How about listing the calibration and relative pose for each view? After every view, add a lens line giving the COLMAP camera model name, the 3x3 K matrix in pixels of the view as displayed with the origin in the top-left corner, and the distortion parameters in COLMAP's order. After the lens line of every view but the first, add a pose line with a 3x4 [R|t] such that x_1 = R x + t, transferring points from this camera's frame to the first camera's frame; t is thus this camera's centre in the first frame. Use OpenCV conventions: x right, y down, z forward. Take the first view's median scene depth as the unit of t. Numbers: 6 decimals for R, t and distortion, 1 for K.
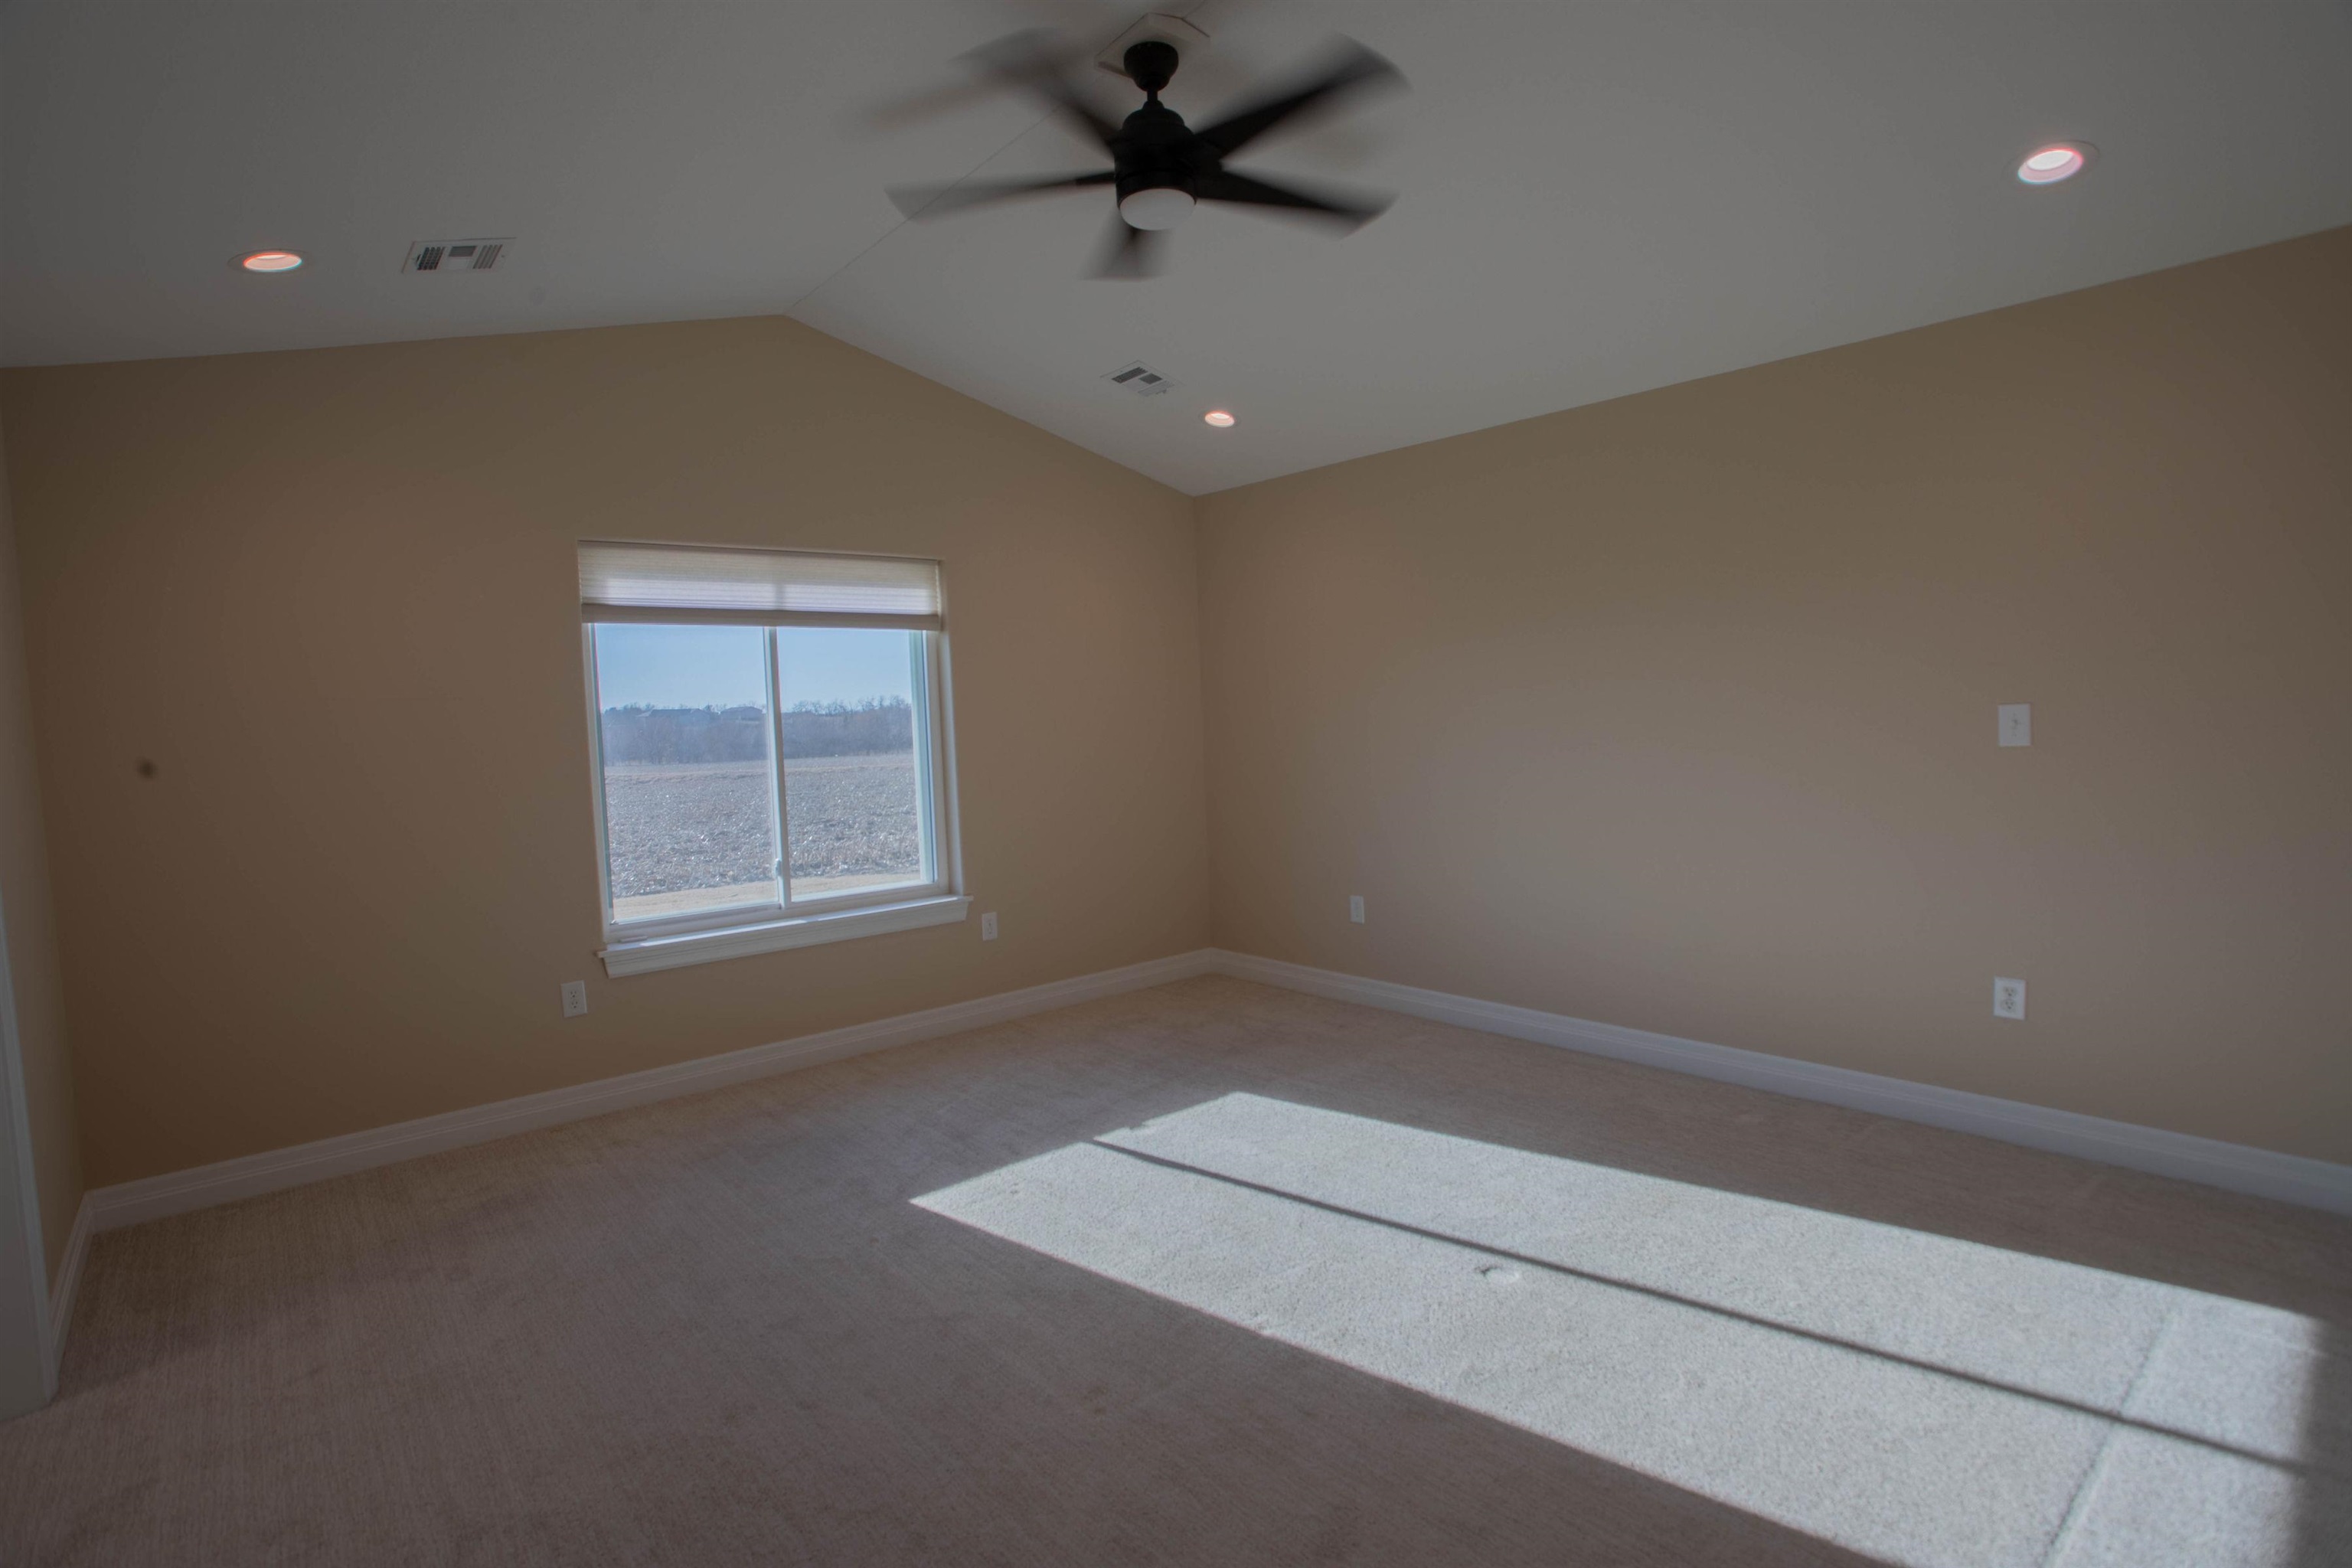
lens RADIAL K [[1143.6, 0, 1164.6], [0, 1143.6, 786.3], [0, 0, 1]] dist [-0.064566, 0.022786]
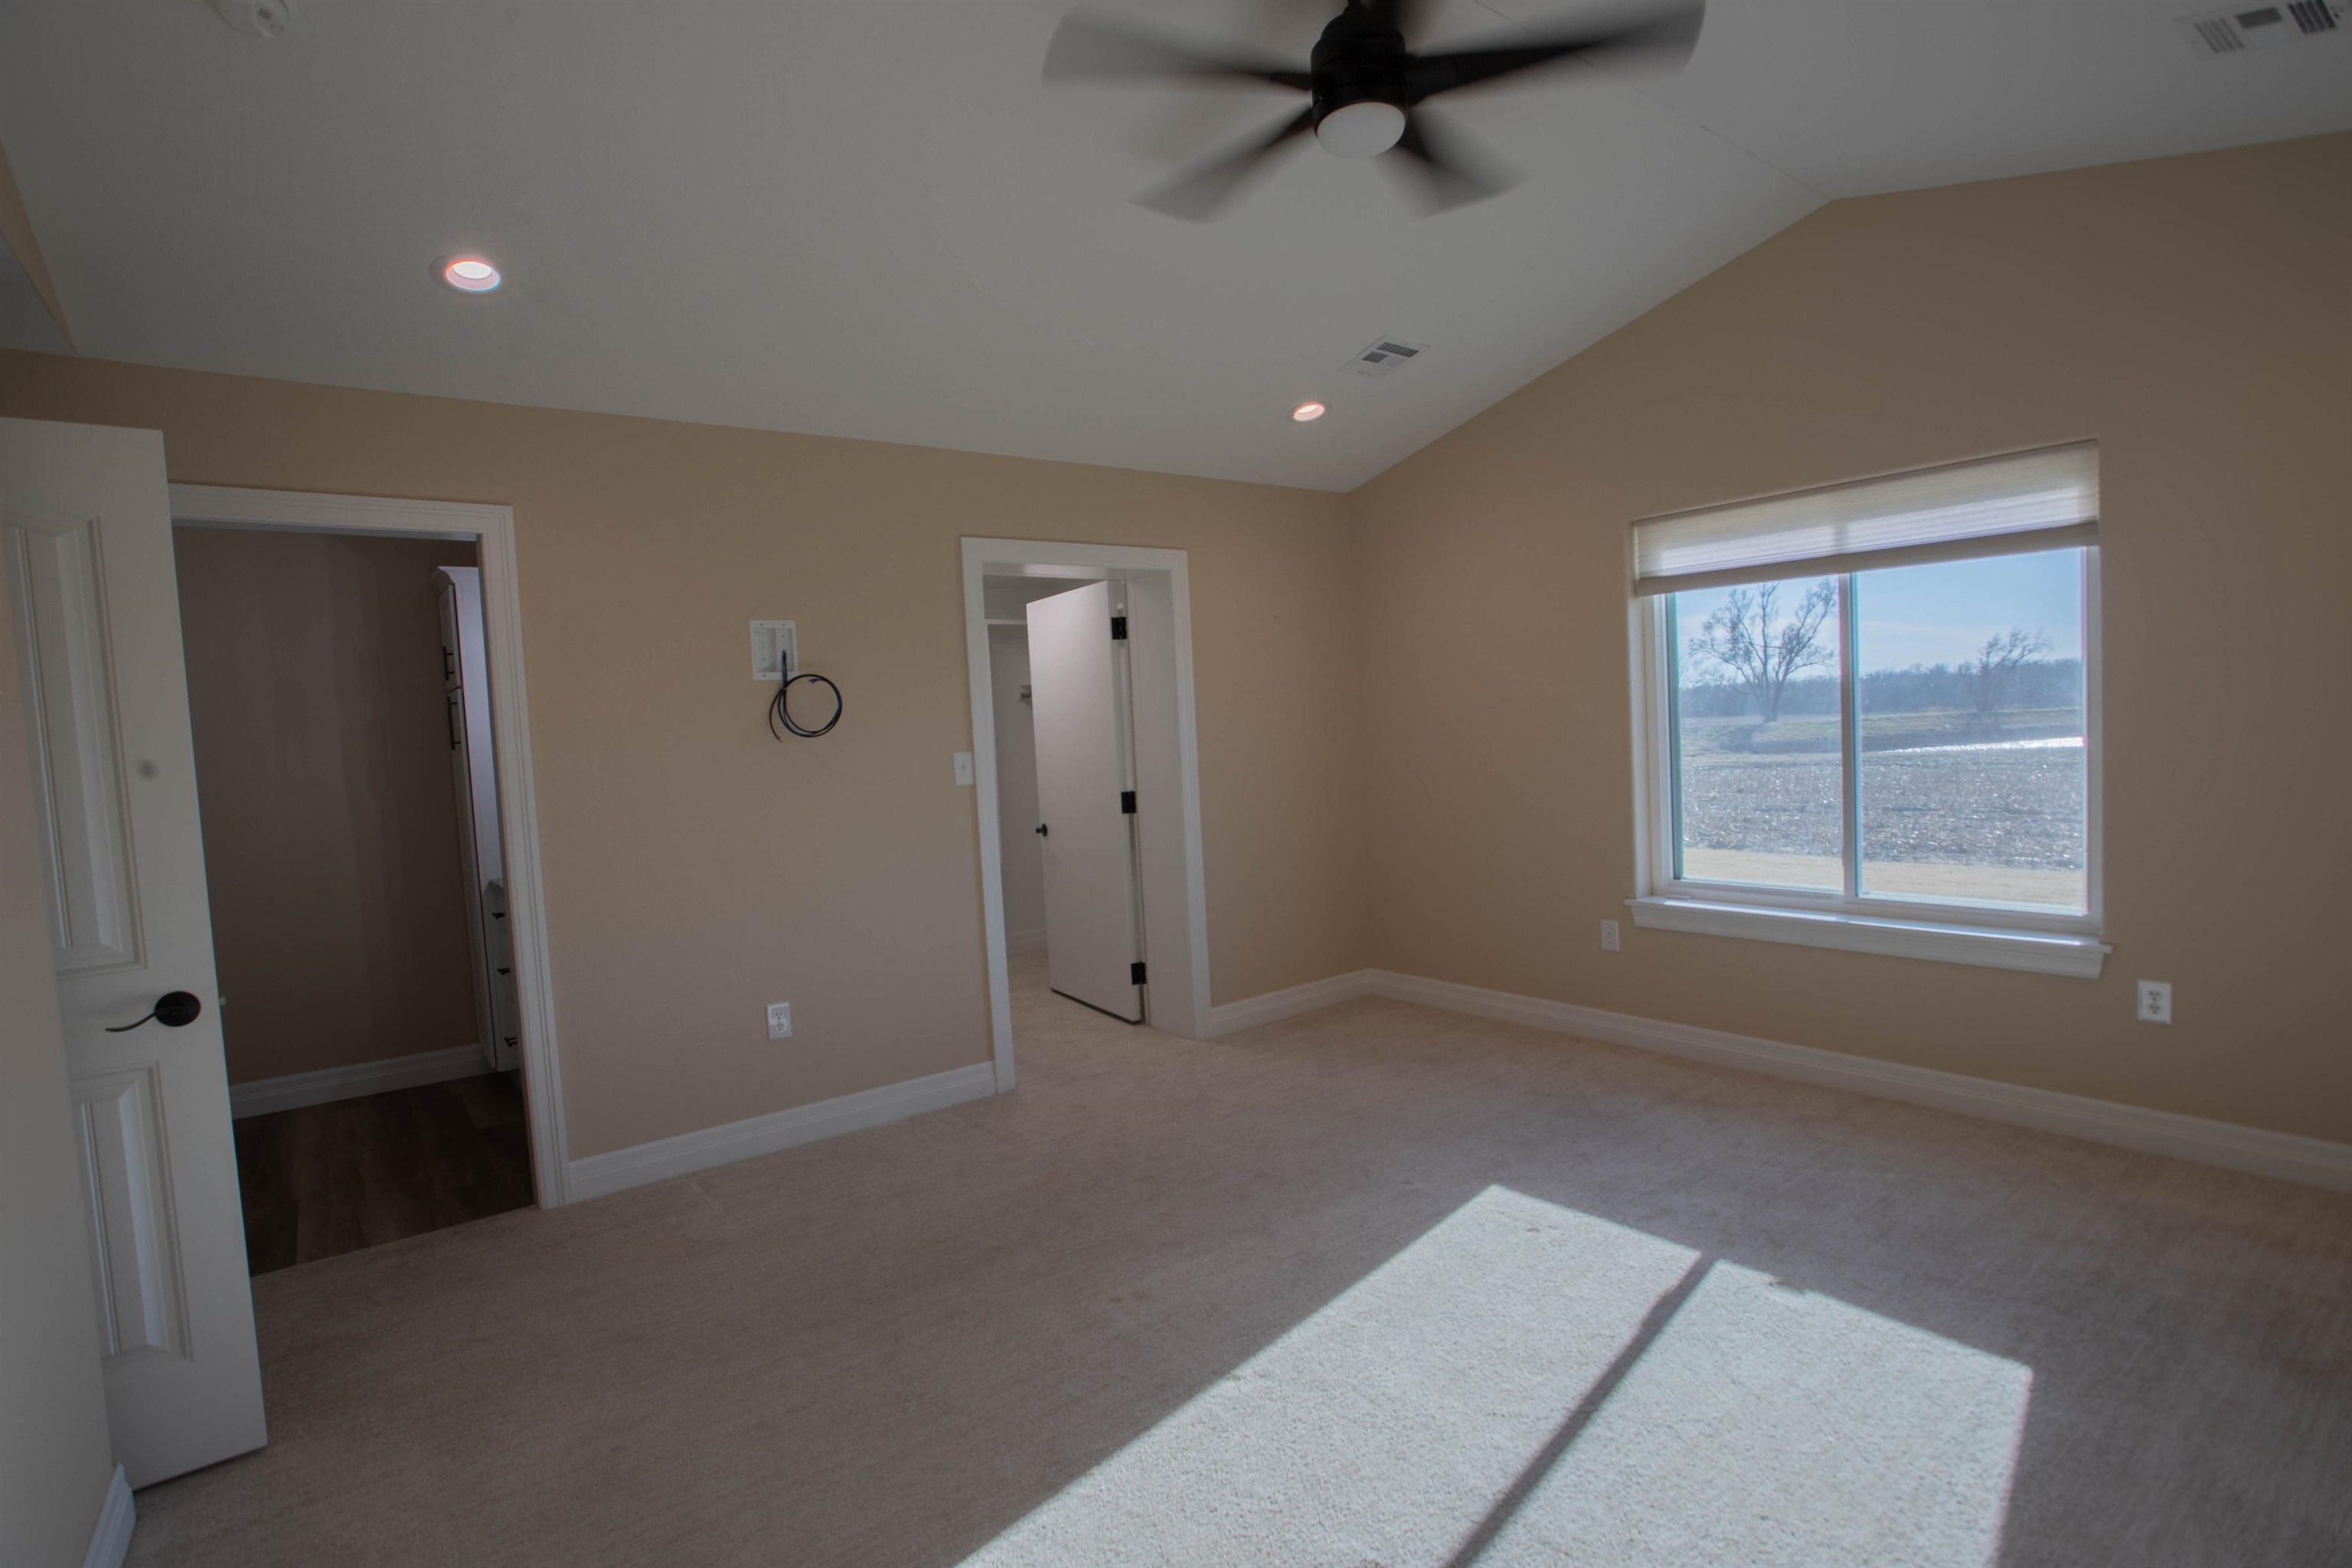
lens RADIAL K [[1143.6, 0, 1164.6], [0, 1143.6, 786.3], [0, 0, 1]] dist [-0.064566, 0.022786]
pose [[-0.054051, 0.098051, -0.993712, 0.585610], [-0.007761, 0.995096, 0.098610, -0.065637], [0.998508, 0.013043, -0.053025, 0.584612]]
